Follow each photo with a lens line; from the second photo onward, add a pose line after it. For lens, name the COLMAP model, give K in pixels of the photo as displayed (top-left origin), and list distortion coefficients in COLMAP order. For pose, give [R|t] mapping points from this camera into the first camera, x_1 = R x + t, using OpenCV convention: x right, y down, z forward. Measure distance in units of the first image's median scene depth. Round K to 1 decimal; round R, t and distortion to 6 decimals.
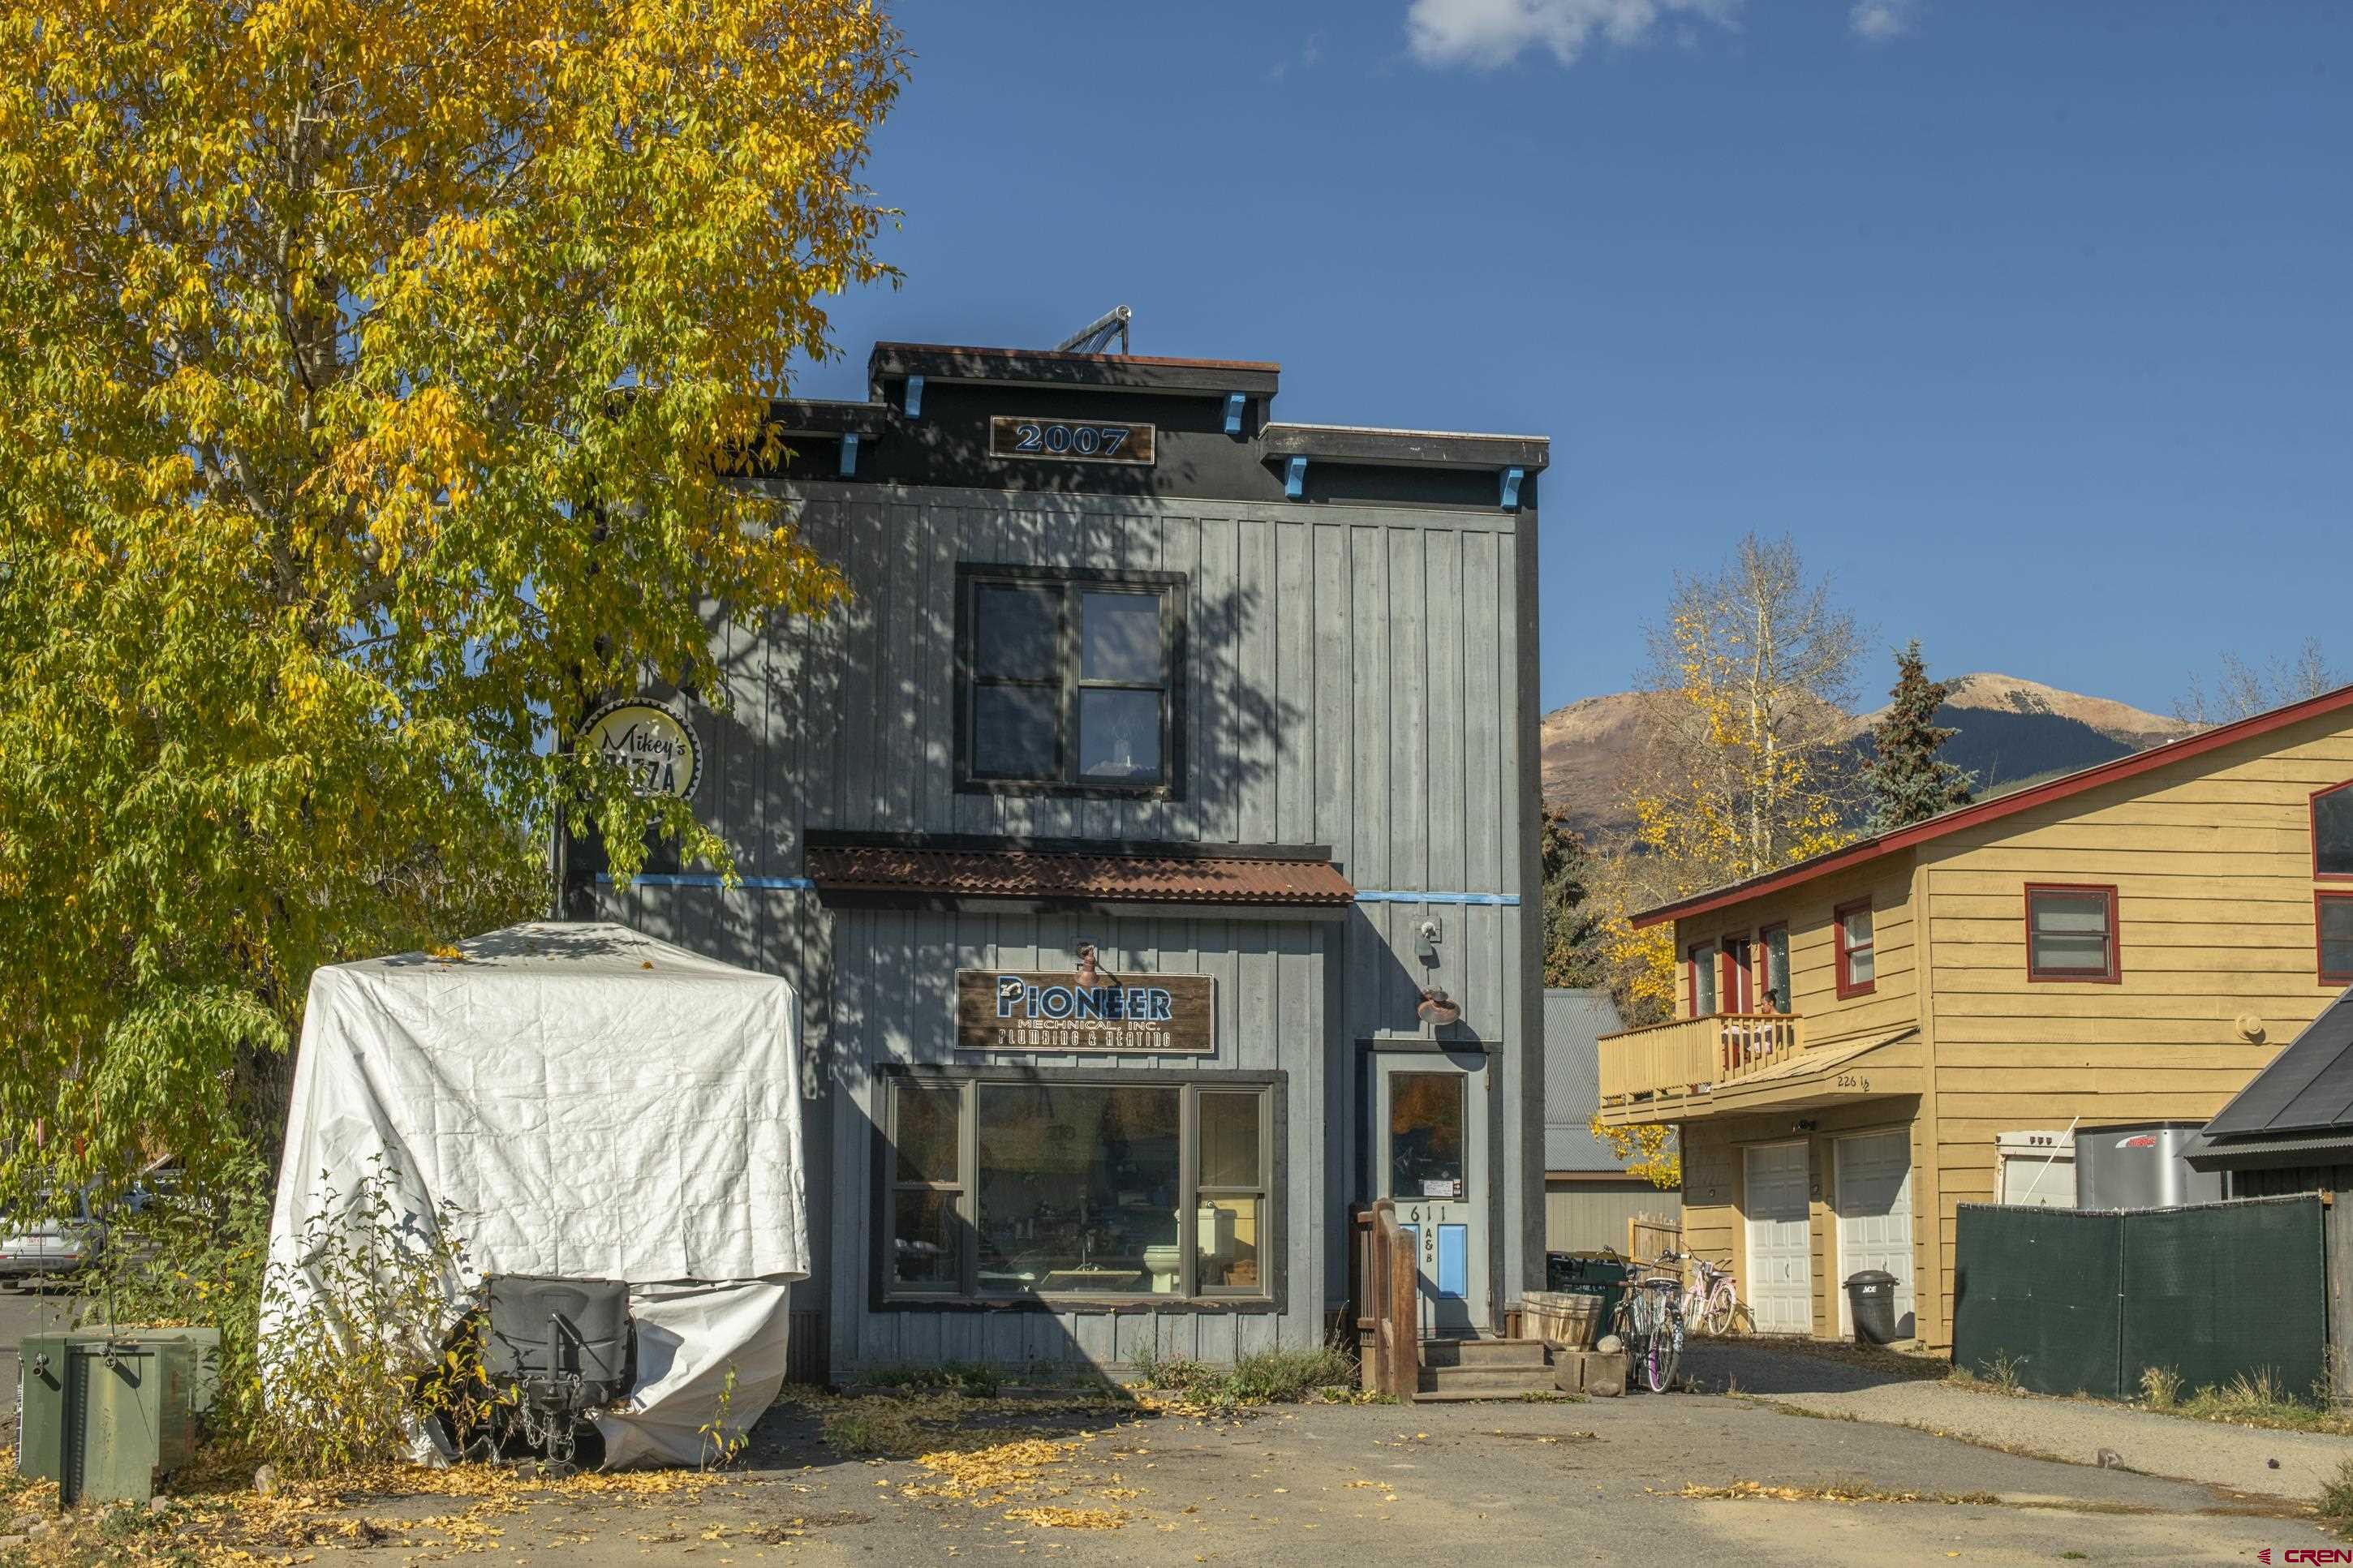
lens RADIAL K [[3465.0, 0, 1168.7], [0, 3465.0, 778.1], [0, 0, 1]] dist [-0.038077, 0.000000]
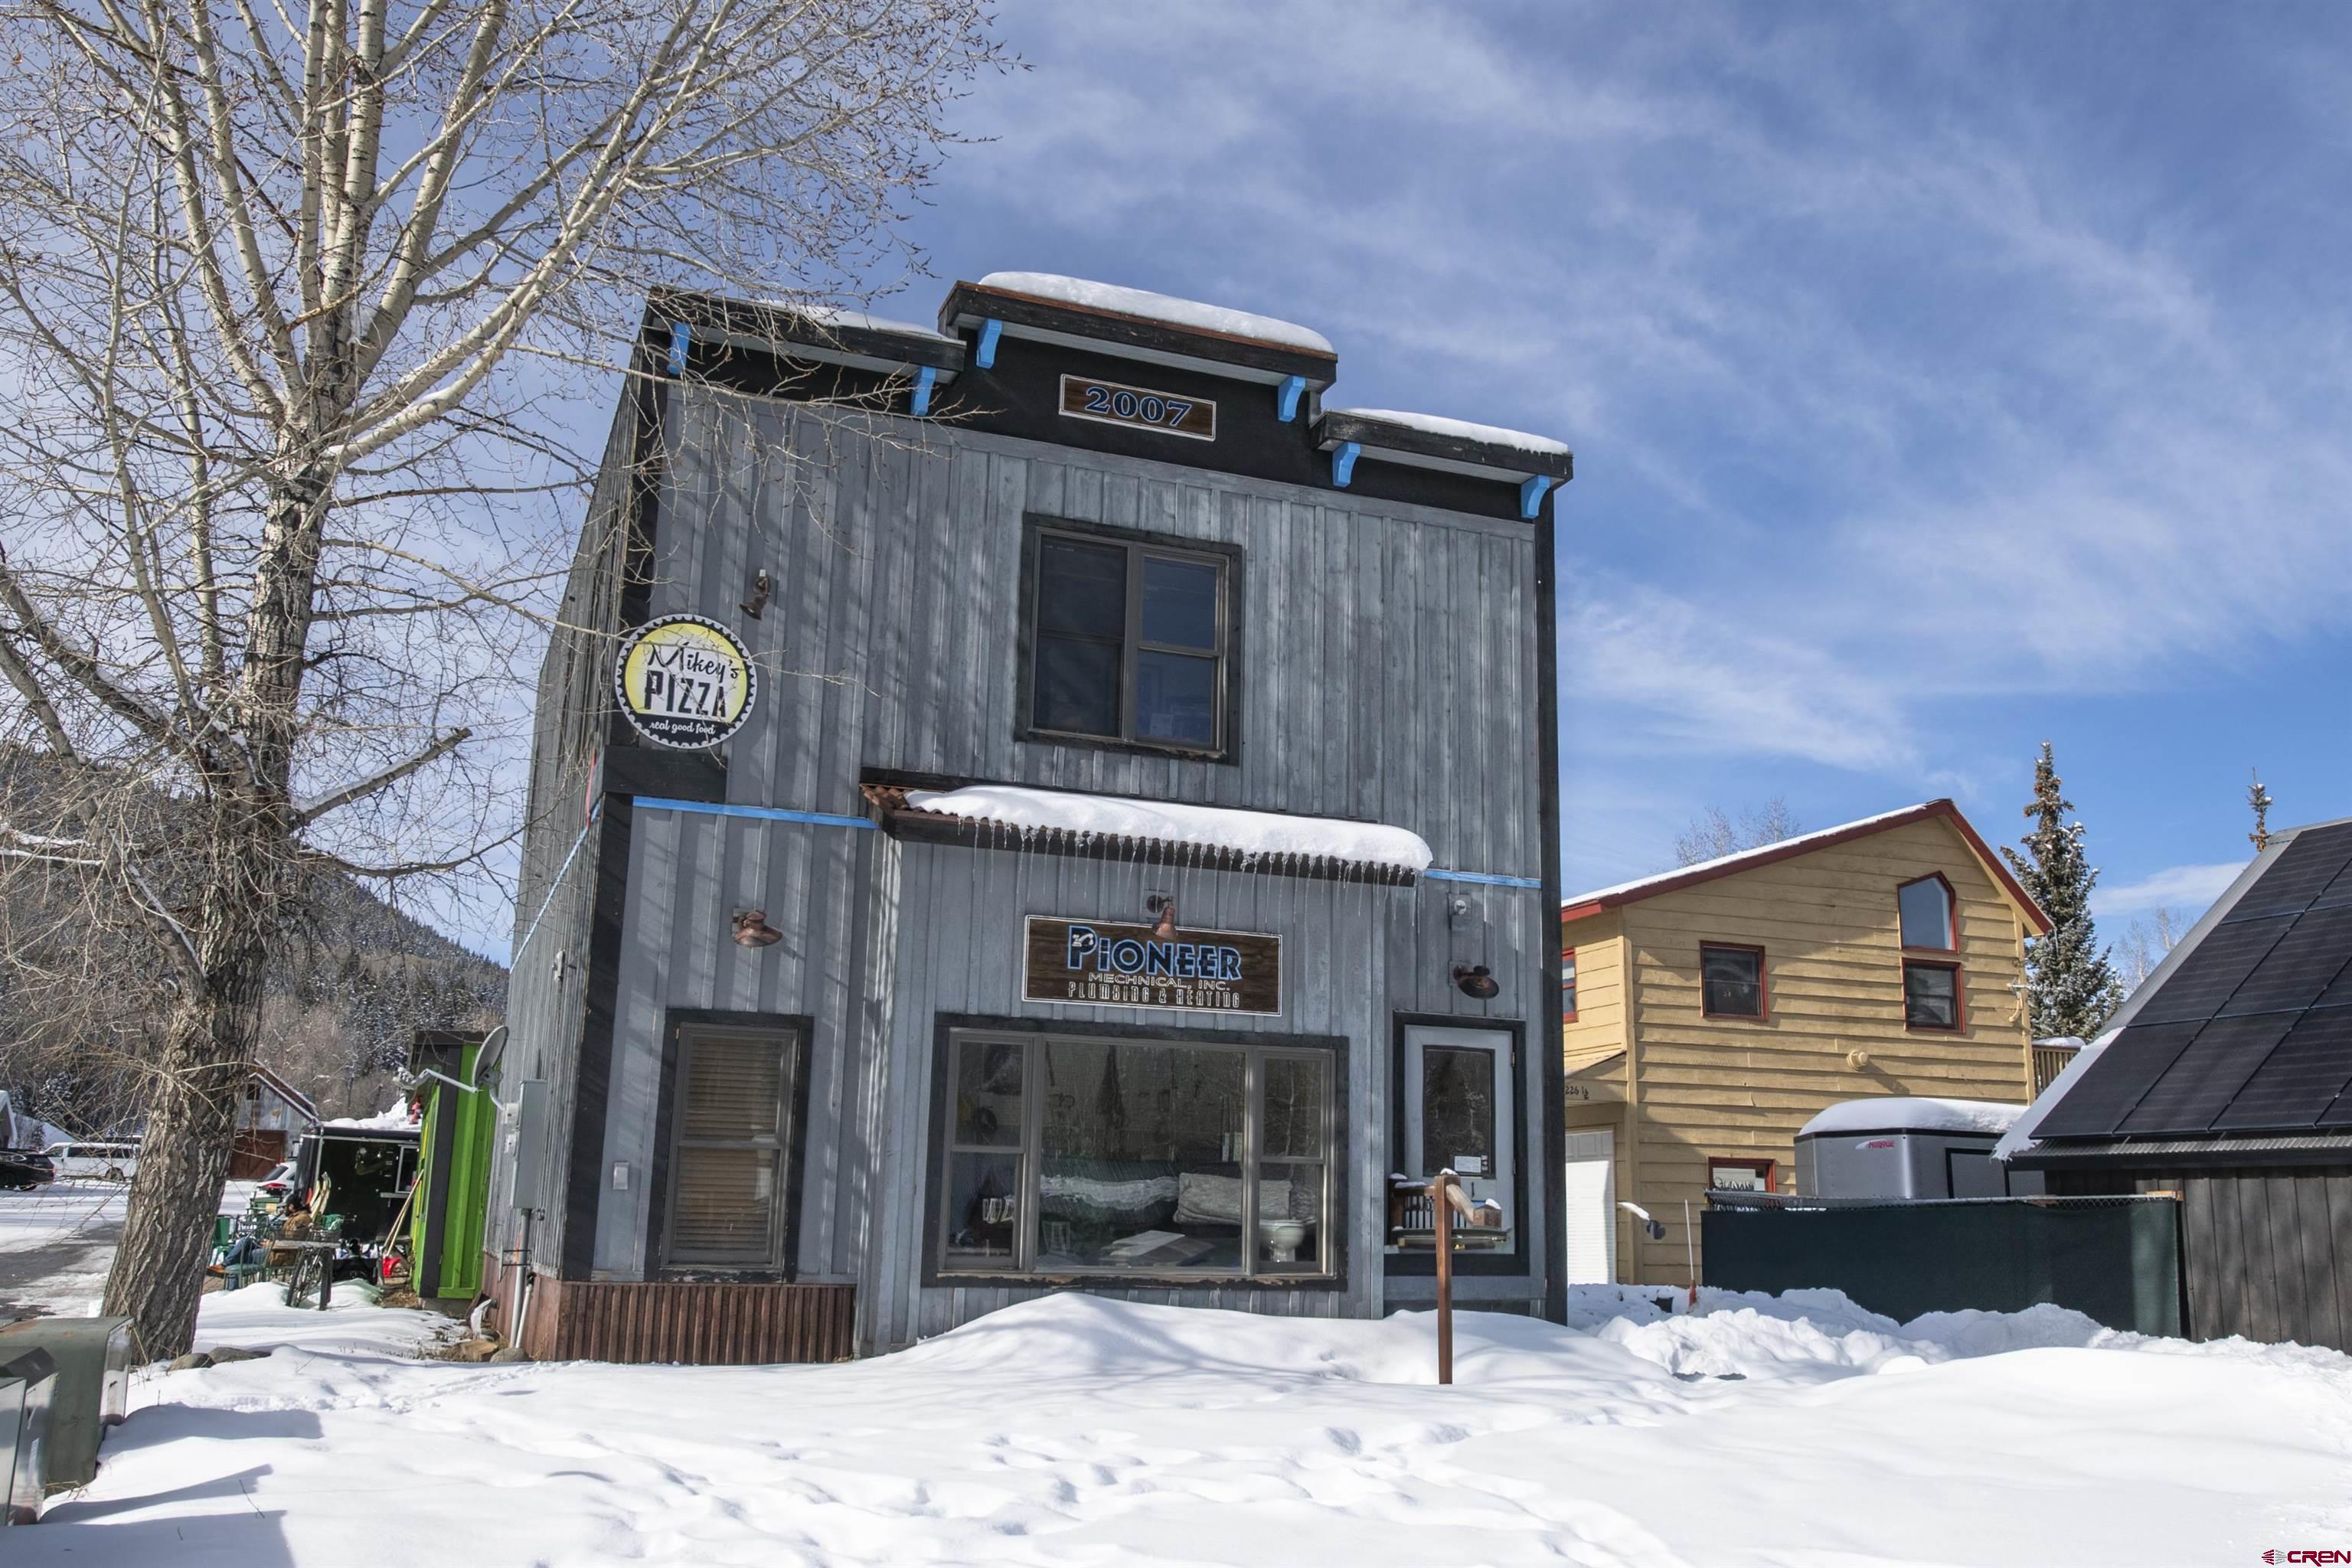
lens RADIAL K [[1982.9, 0, 1195.5], [0, 1982.9, 791.5], [0, 0, 1]] dist [0.054002, -0.006070]
pose [[0.984294, 0.053908, 0.168105, -0.104479], [-0.041595, 0.996246, -0.075924, 0.058185], [-0.171567, 0.067740, 0.982841, 0.441634]]
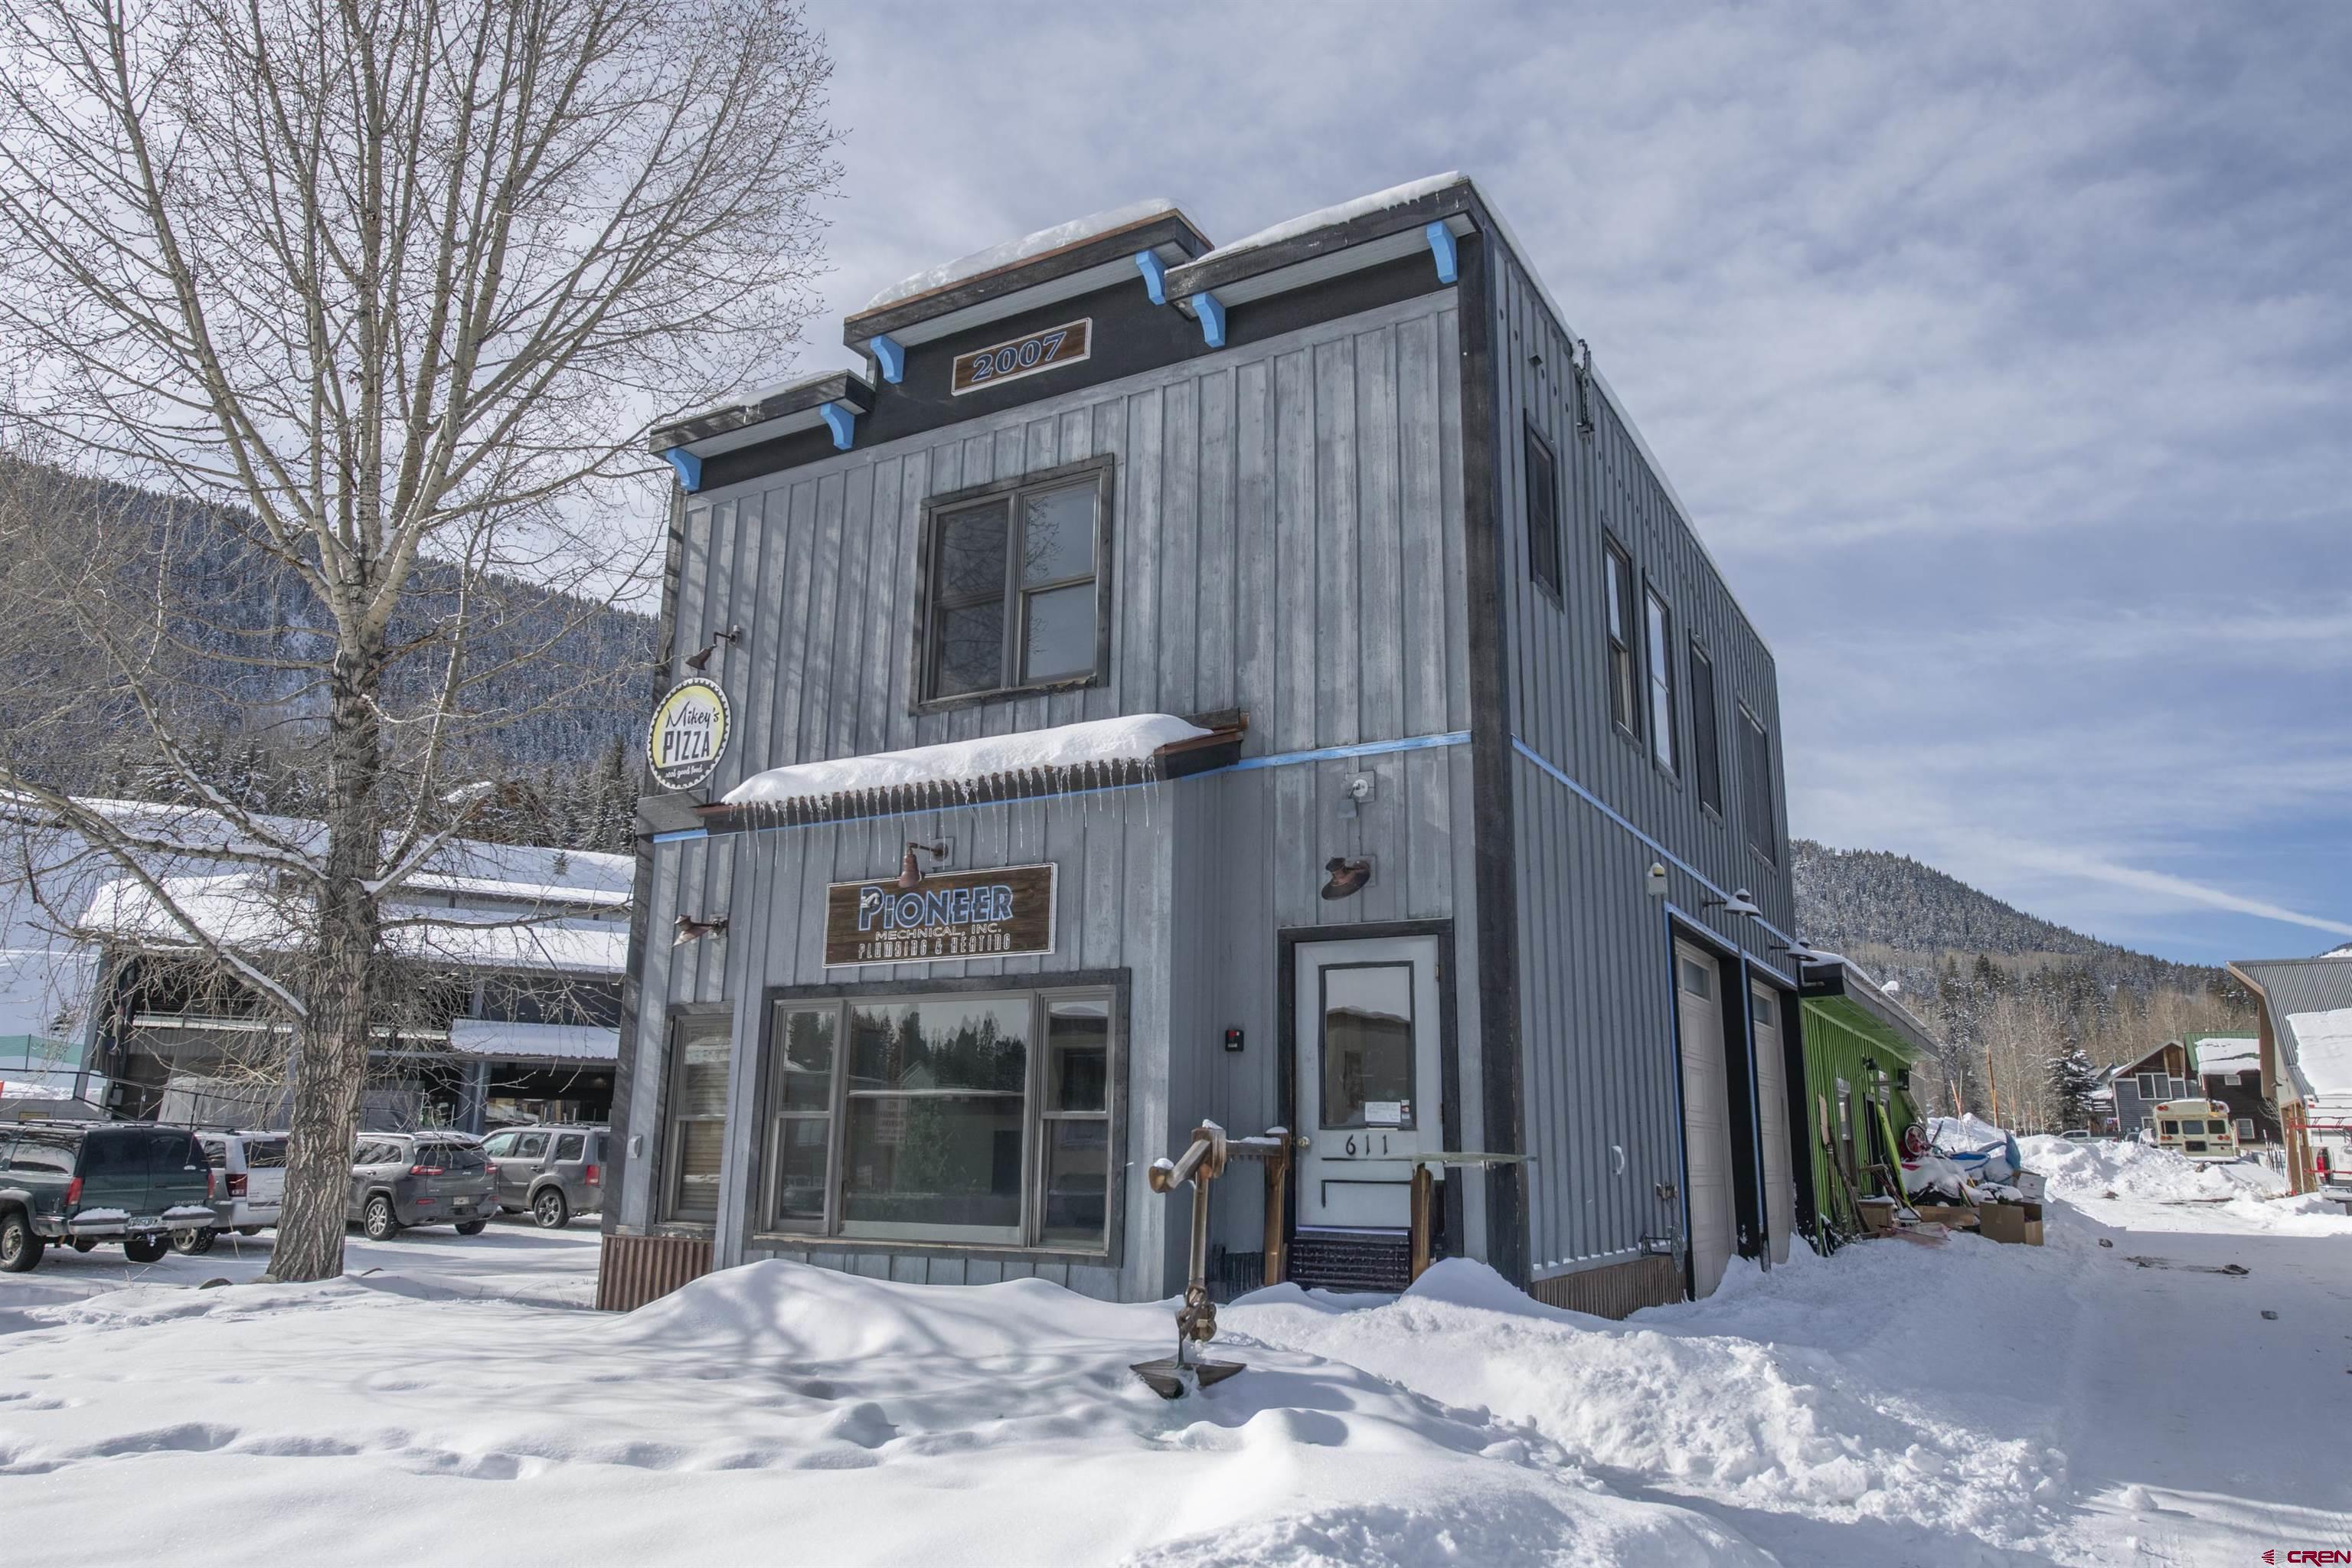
lens RADIAL K [[1555.6, 0, 1177.2], [0, 1555.6, 776.6], [0, 0, 1]] dist [0.032132, 0.000316]
pose [[0.744431, -0.149977, -0.650638, 0.286833], [0.081746, 0.987588, -0.134117, 0.087992], [0.662677, 0.046654, 0.747451, 0.709361]]
